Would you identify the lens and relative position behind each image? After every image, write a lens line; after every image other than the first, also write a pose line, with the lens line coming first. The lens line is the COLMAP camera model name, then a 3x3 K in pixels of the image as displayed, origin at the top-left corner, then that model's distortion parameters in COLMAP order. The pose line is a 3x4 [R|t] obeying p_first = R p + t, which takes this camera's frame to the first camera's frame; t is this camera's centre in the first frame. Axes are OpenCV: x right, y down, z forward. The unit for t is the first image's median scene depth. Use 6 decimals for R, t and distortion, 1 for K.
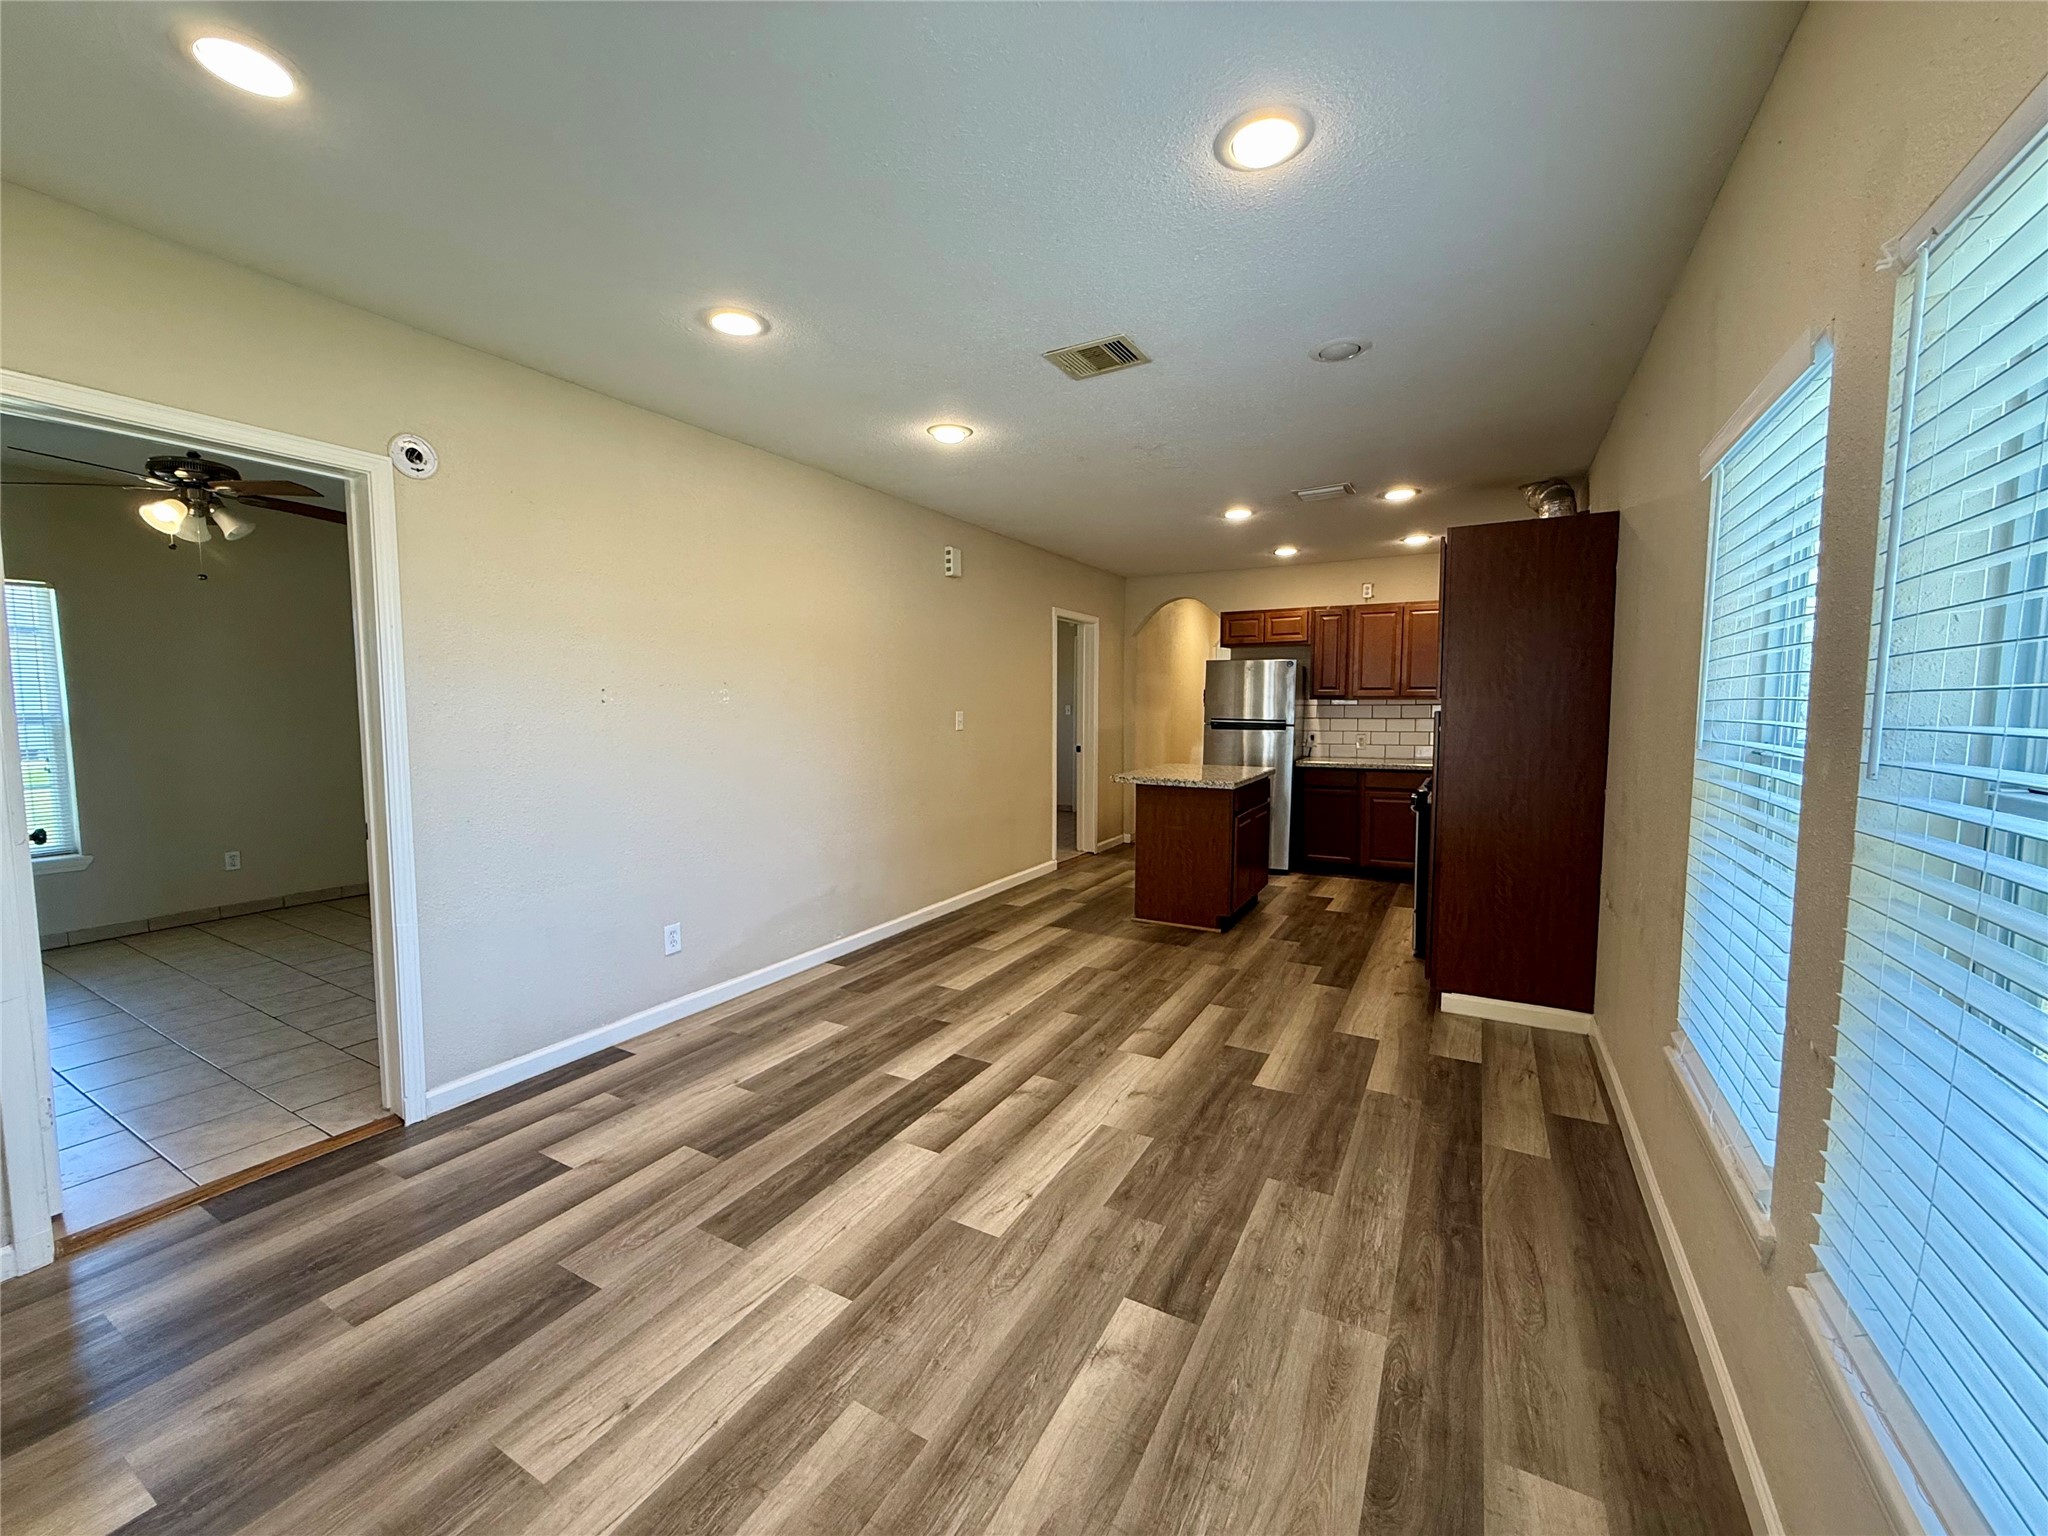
lens RADIAL K [[819.0, 0, 1024.0], [0, 819.0, 768.0], [0, 0, 1]] dist [0.000510, 0.000077]
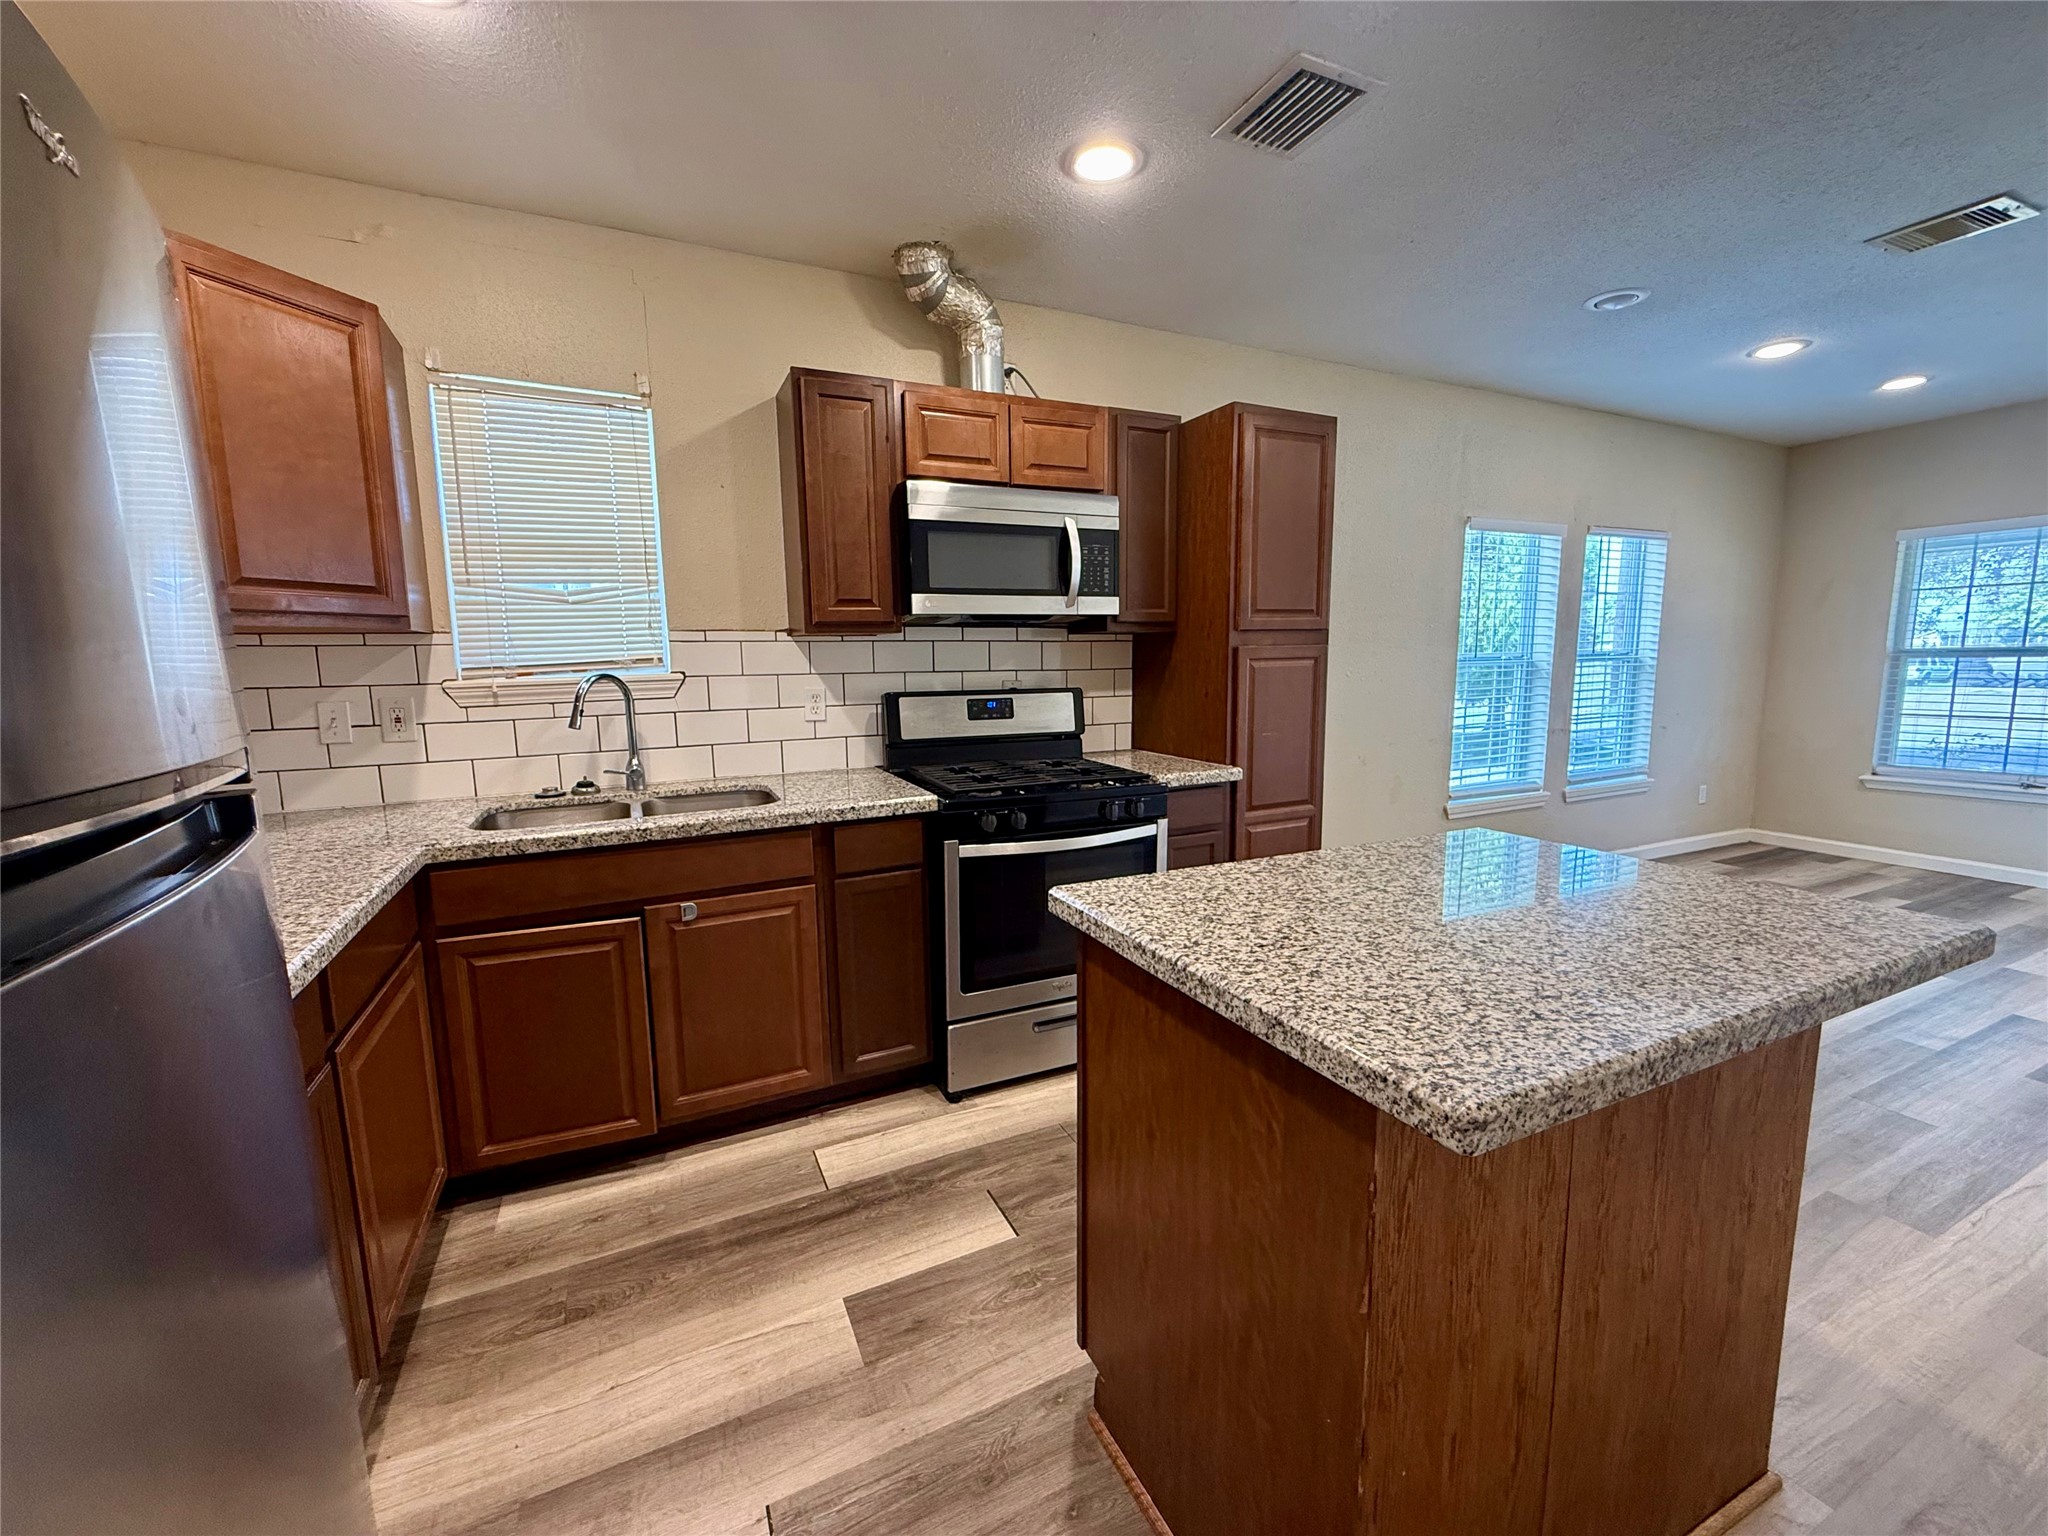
lens RADIAL K [[819.0, 0, 1024.0], [0, 819.0, 768.0], [0, 0, 1]] dist [0.000510, 0.000077]
pose [[-0.814449, -0.066419, 0.576421, 0.289254], [0.060212, 0.978389, 0.197812, -0.136676], [-0.577103, 0.195815, -0.792848, 1.957591]]
